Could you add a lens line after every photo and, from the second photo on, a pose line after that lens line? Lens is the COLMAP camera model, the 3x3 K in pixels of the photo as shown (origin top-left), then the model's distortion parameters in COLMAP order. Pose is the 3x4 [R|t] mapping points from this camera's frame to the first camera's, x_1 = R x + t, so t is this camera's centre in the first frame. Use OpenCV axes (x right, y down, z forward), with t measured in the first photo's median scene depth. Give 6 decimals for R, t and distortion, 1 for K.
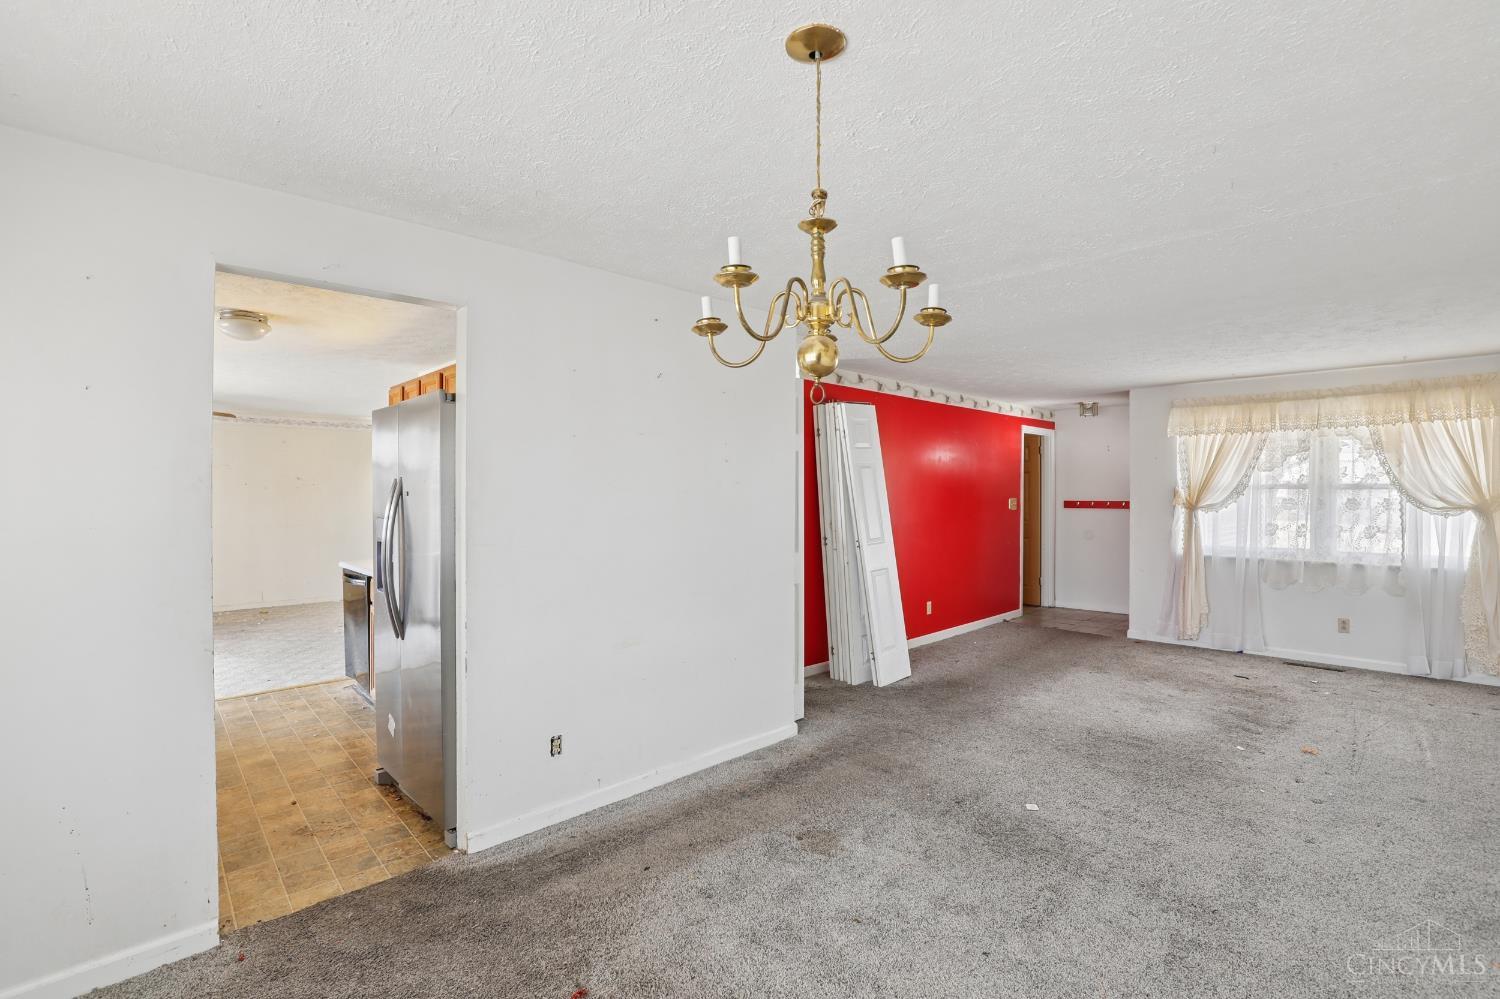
lens RADIAL K [[690.8, 0, 753.7], [0, 690.8, 493.5], [0, 0, 1]] dist [-0.042296, 0.009511]
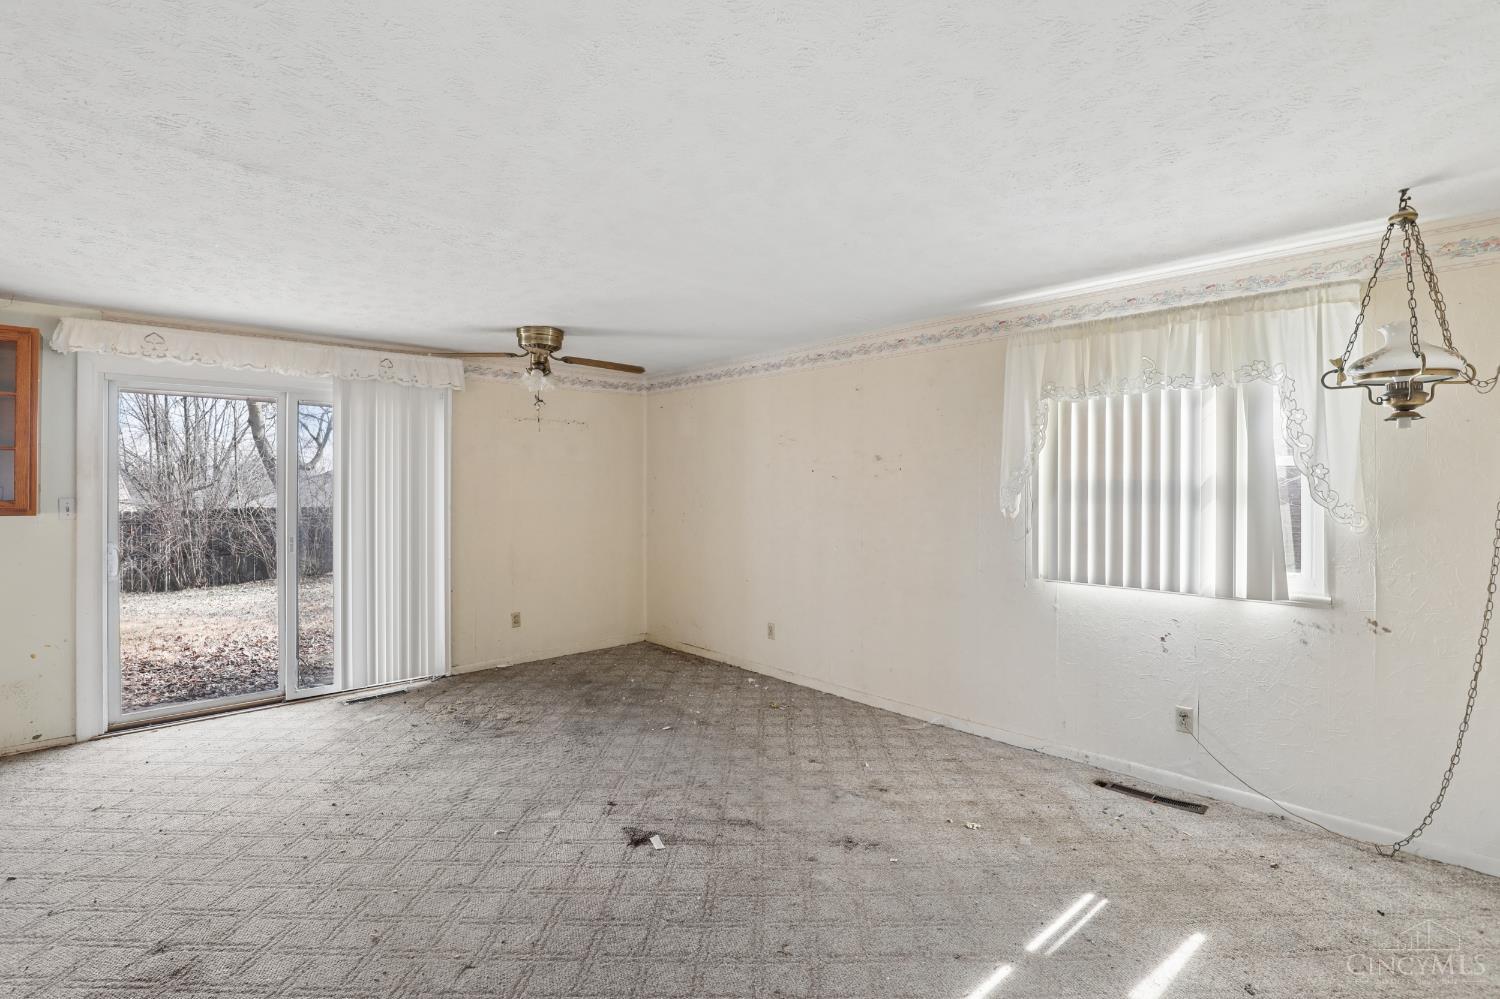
lens RADIAL K [[692.0, 0, 746.8], [0, 692.0, 485.3], [0, 0, 1]] dist [-0.030918, 0.001106]
pose [[-0.020058, 0.000091, -0.999799, -0.247986], [-0.004302, 0.999991, 0.000177, -0.002327], [0.999790, 0.004305, -0.020057, 1.460011]]
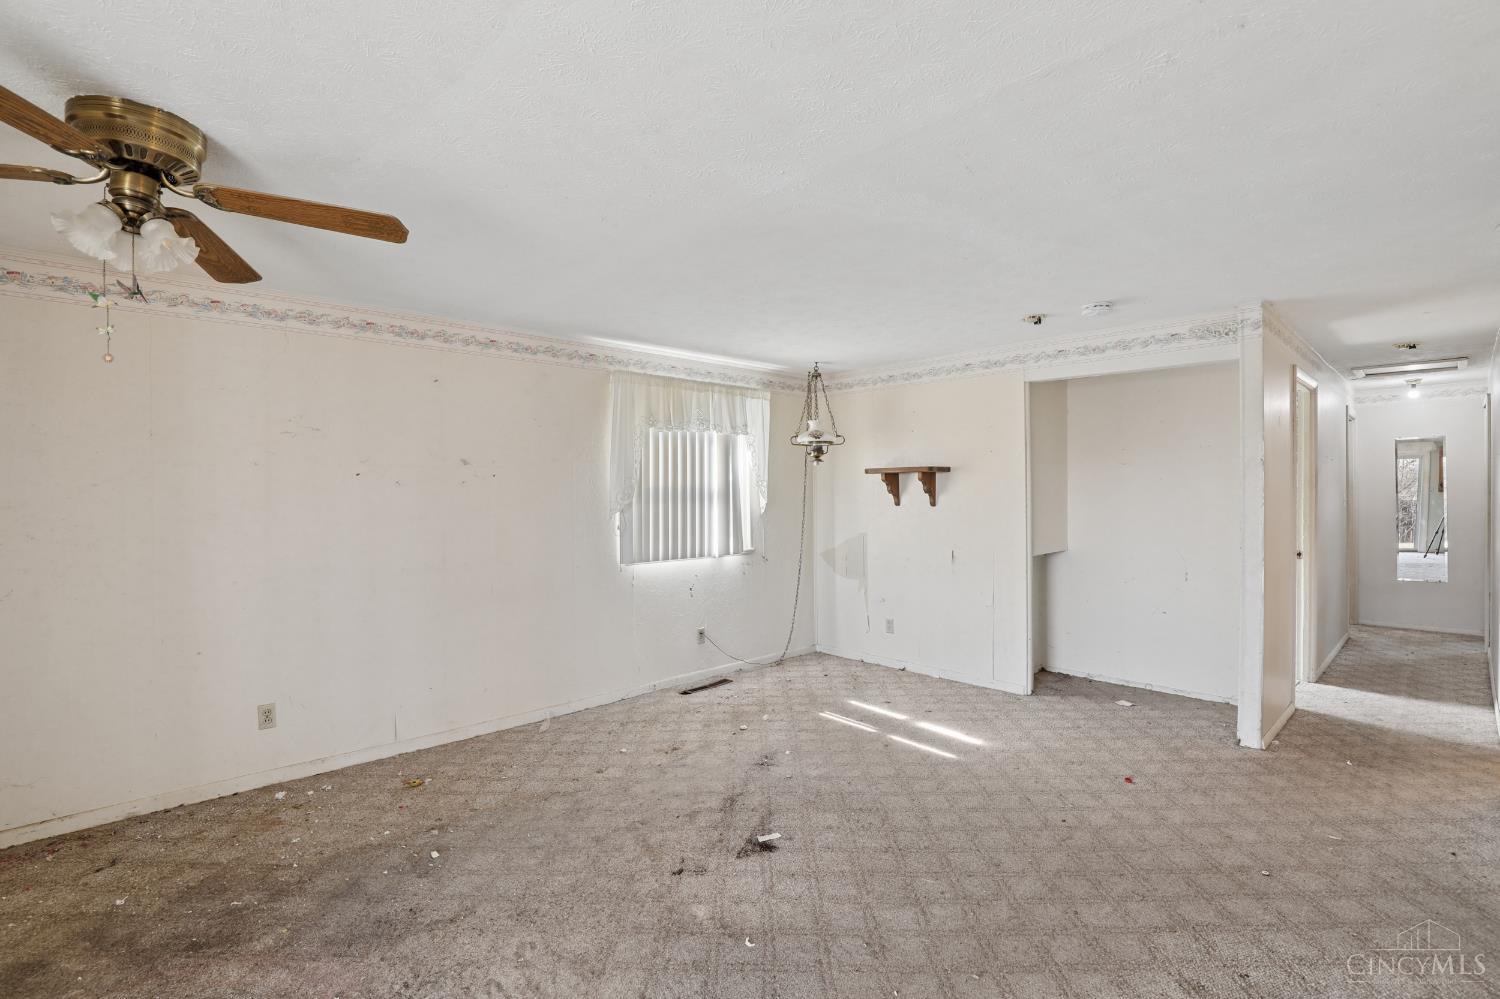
lens RADIAL K [[690.8, 0, 753.7], [0, 690.8, 493.5], [0, 0, 1]] dist [-0.042296, 0.009511]
pose [[0.999916, -0.007476, -0.010588, -0.754217], [0.007468, 0.999972, -0.000721, 0.000950], [0.010593, 0.000642, 0.999944, 0.867837]]
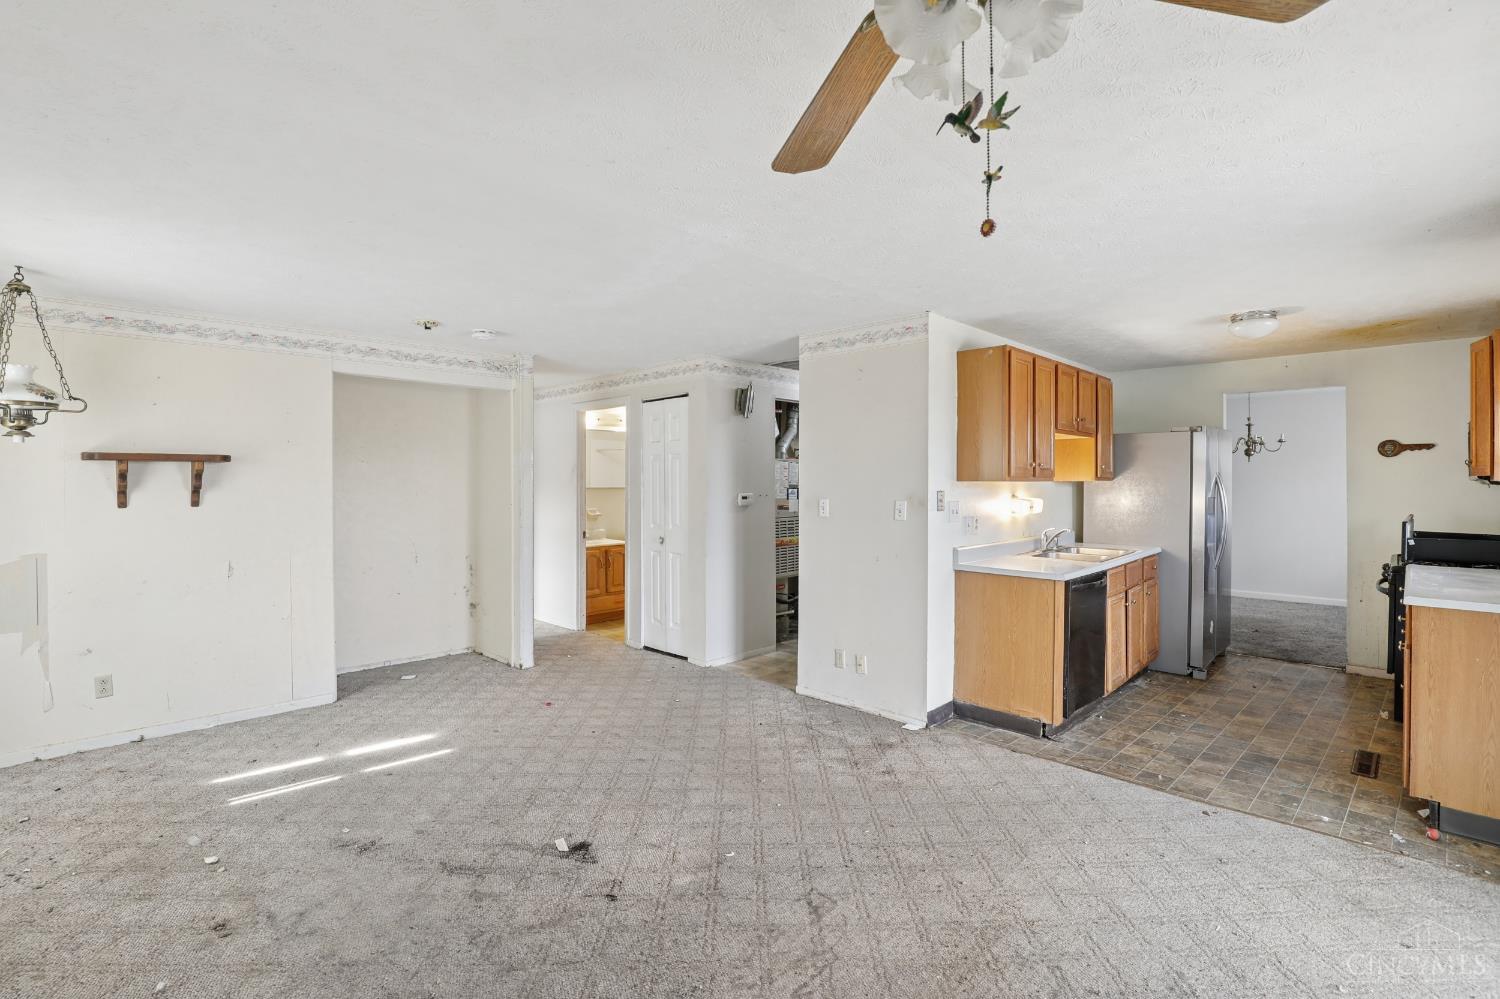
lens RADIAL K [[695.5, 0, 747.6], [0, 695.5, 485.1], [0, 0, 1]] dist [-0.036472, 0.006753]
pose [[-0.023130, -0.004466, 0.999722, -1.251578], [0.005522, 0.999974, 0.004595, -0.002963], [-0.999717, 0.005626, -0.023105, 1.260116]]
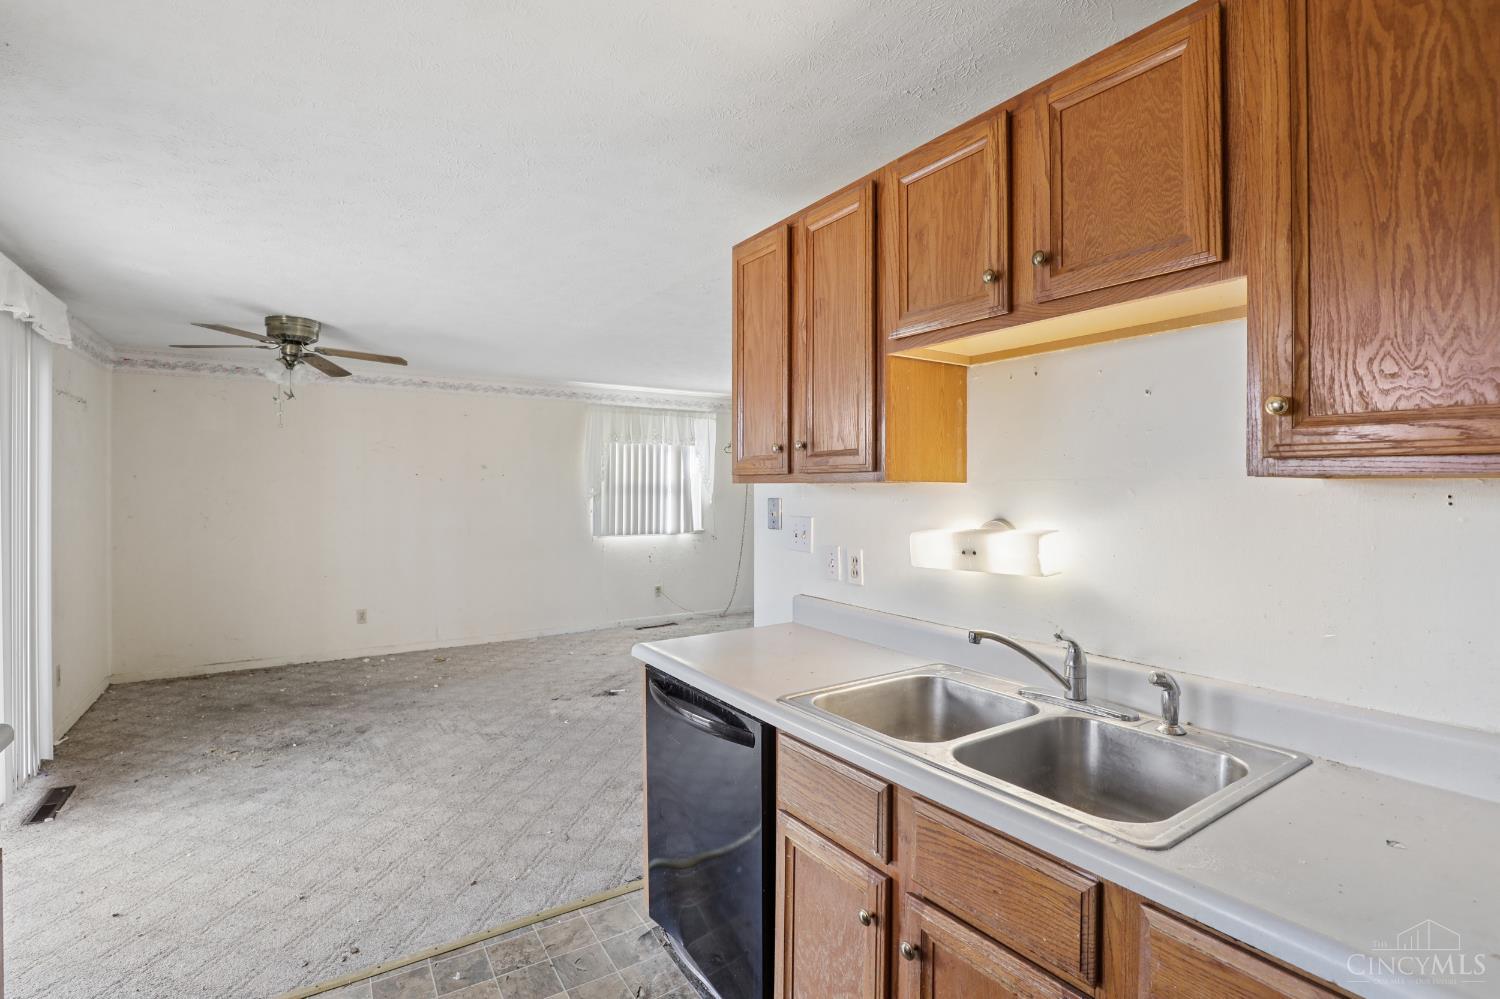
lens RADIAL K [[695.5, 0, 747.6], [0, 695.5, 485.1], [0, 0, 1]] dist [-0.036472, 0.006753]
pose [[0.982855, 0.001064, -0.184377, -0.422719], [-0.002358, 0.999974, -0.006796, 0.002315], [0.184365, 0.007114, 0.982832, 0.540494]]
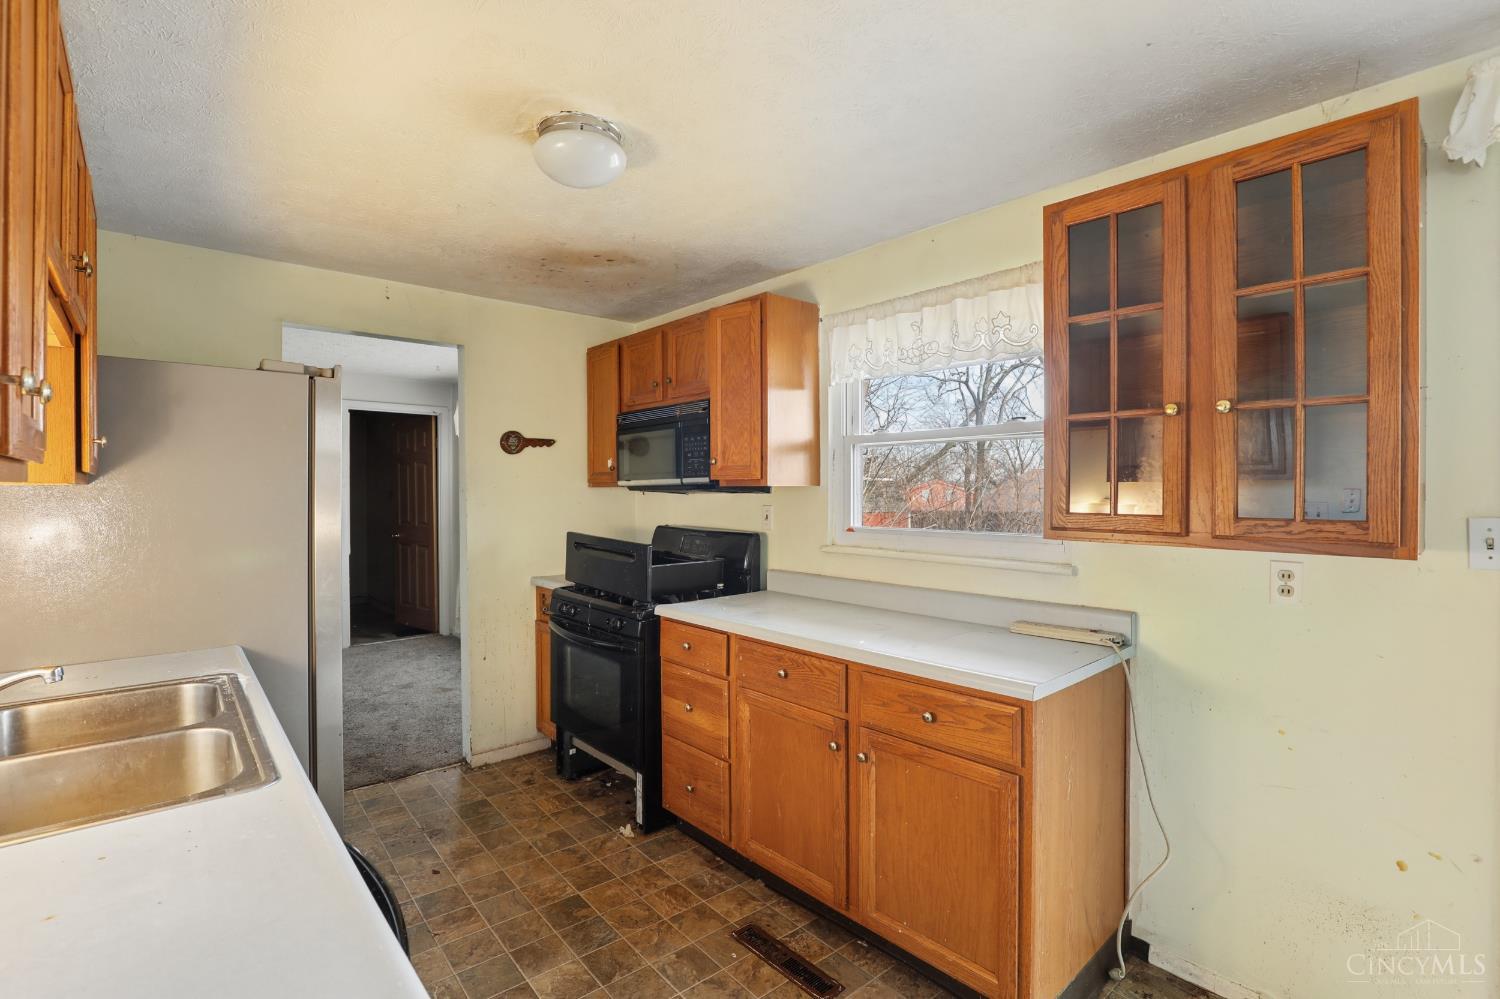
lens RADIAL K [[690.8, 0, 753.7], [0, 690.8, 493.5], [0, 0, 1]] dist [-0.042296, 0.009511]
pose [[-0.999129, 0.002854, 0.041628, -0.624748], [0.003318, 0.999933, 0.011077, 0.000044], [-0.041593, 0.011205, -0.999072, 1.040051]]
